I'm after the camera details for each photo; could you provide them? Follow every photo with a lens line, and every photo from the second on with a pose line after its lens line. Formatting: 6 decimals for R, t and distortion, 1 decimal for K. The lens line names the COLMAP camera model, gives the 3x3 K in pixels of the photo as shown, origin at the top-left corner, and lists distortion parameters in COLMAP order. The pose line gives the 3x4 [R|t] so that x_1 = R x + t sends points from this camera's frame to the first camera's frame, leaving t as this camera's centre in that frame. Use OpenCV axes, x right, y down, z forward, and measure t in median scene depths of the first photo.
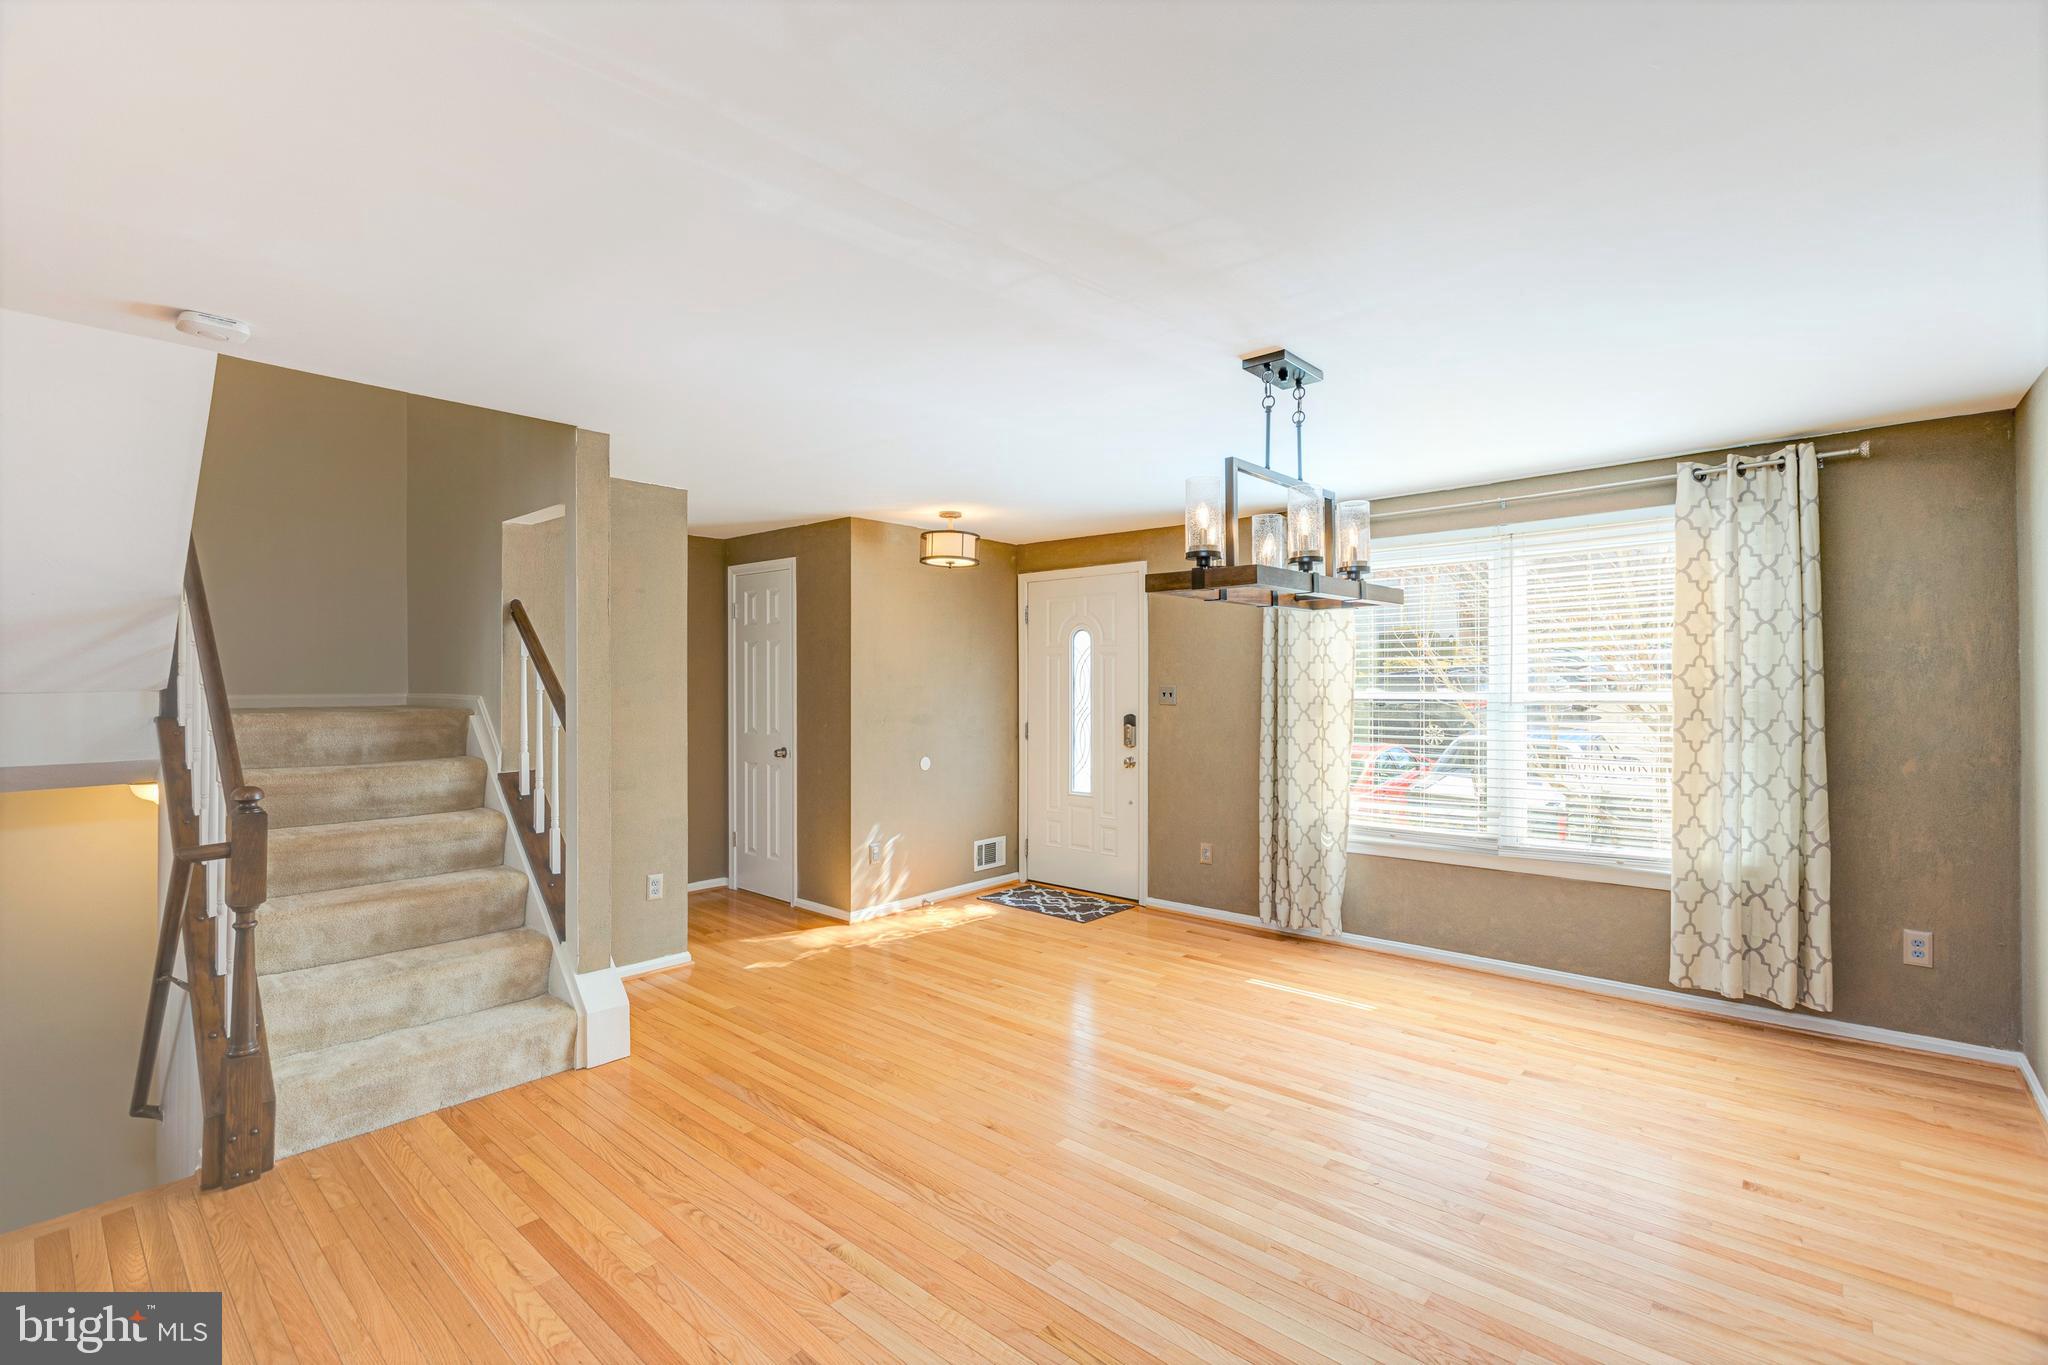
lens RADIAL K [[906.1, 0, 1029.7], [0, 906.1, 681.4], [0, 0, 1]] dist [-0.001213, -0.000297]
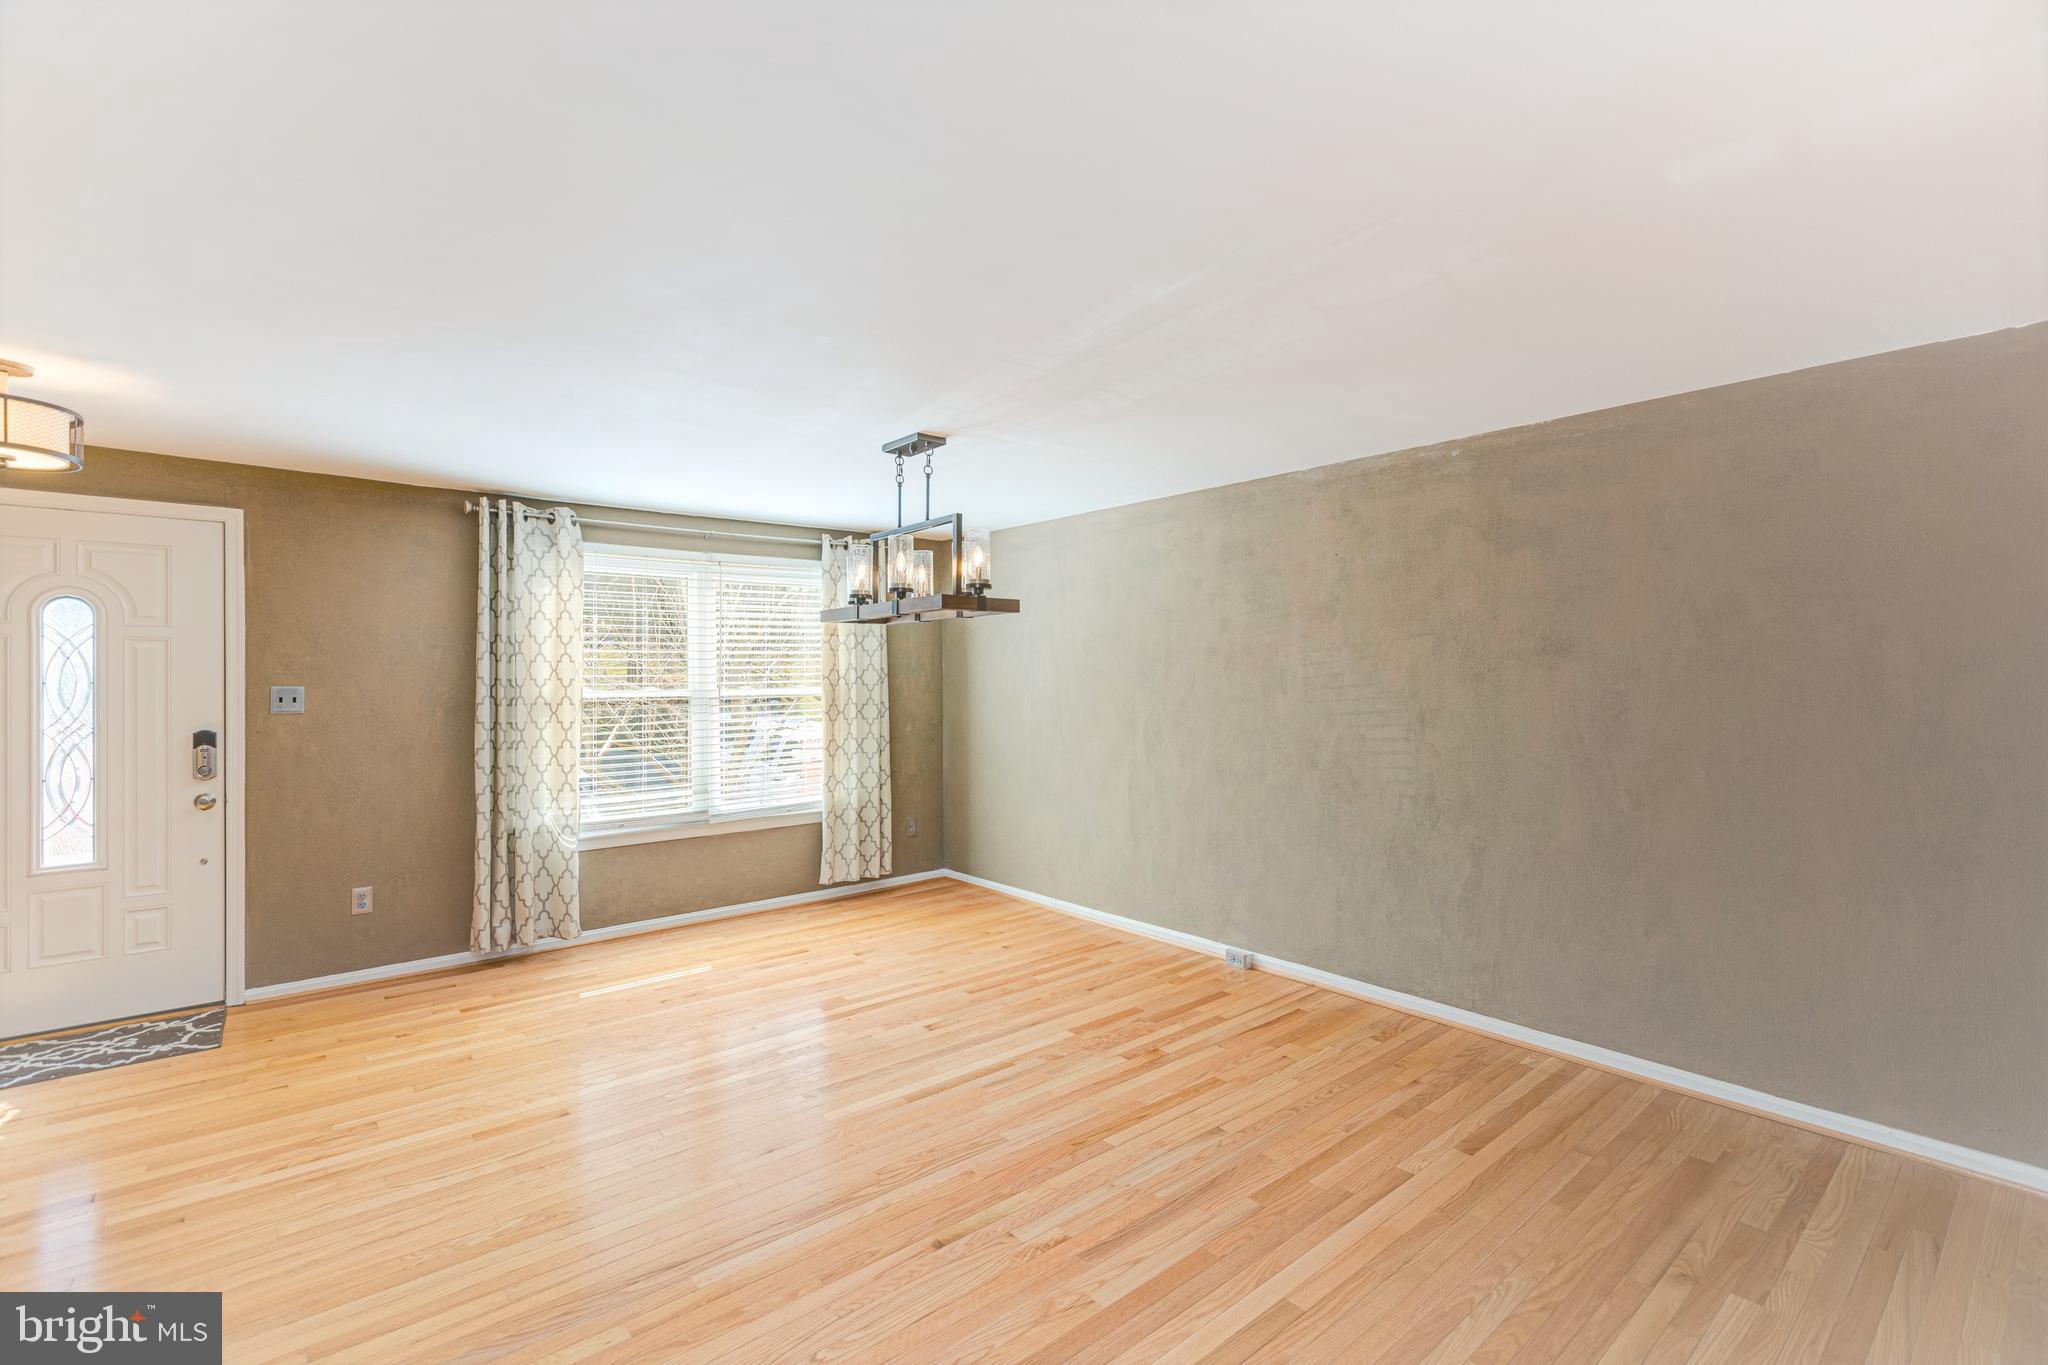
lens RADIAL K [[906.1, 0, 1029.7], [0, 906.1, 681.4], [0, 0, 1]] dist [-0.001213, -0.000297]
pose [[0.146766, -0.000118, 0.989171, -0.652245], [0.002909, 0.999996, -0.000312, 0.002807], [-0.989167, 0.002924, 0.146766, 0.412258]]
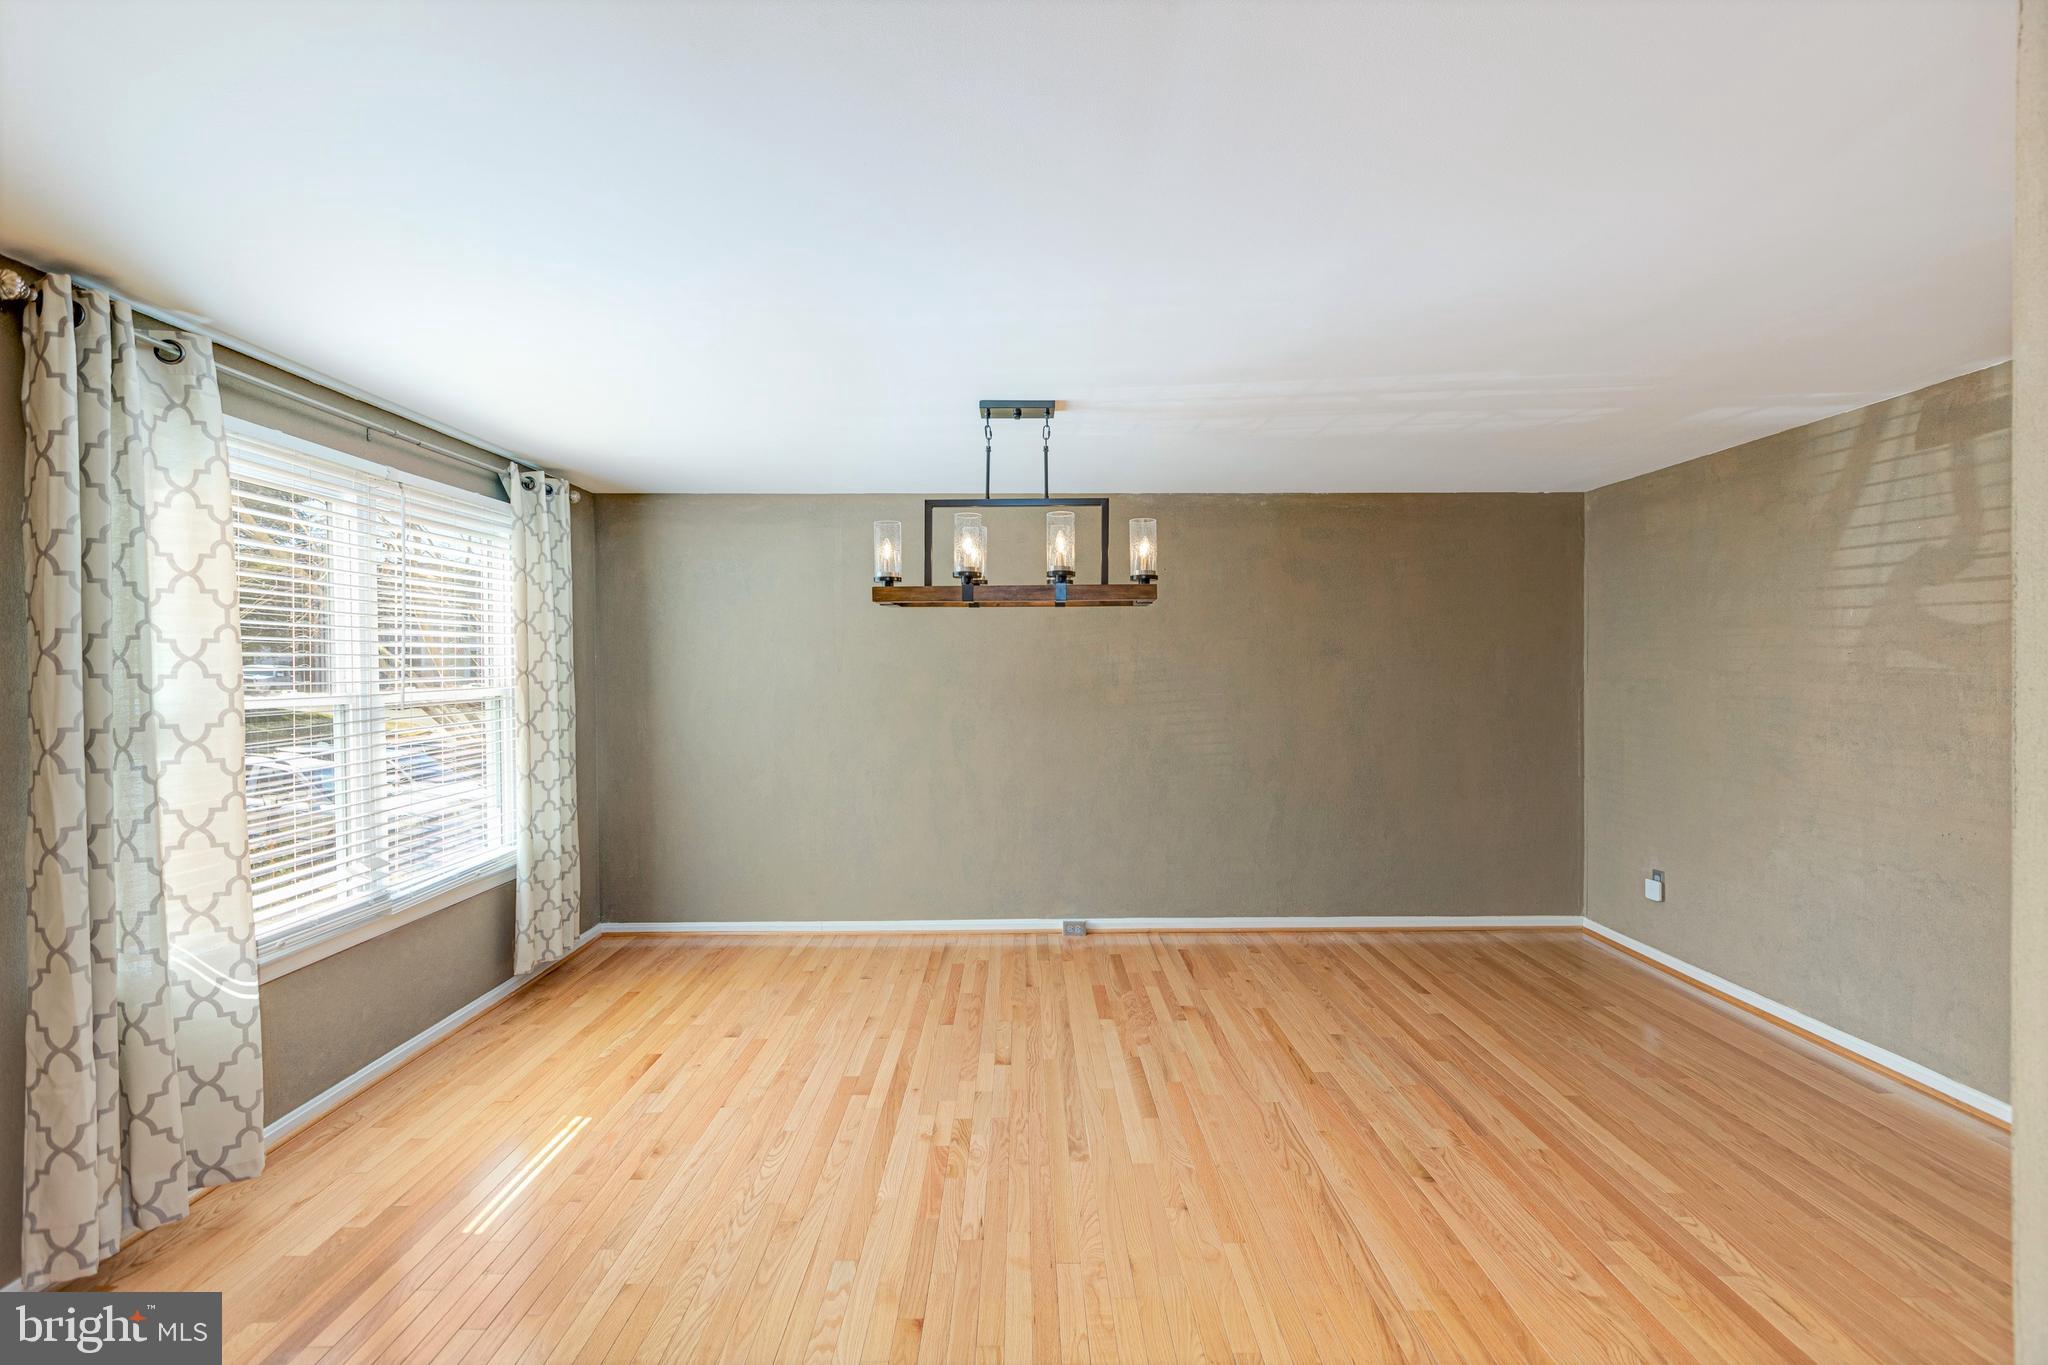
lens RADIAL K [[906.1, 0, 1024.0], [0, 906.1, 682.5], [0, 0, 1]] dist [0.002640, 0.000276]
pose [[-0.664349, -0.001599, 0.747421, -0.393614], [0.008241, 0.999921, 0.009463, 0.000797], [-0.747377, 0.012446, -0.664284, 1.152959]]
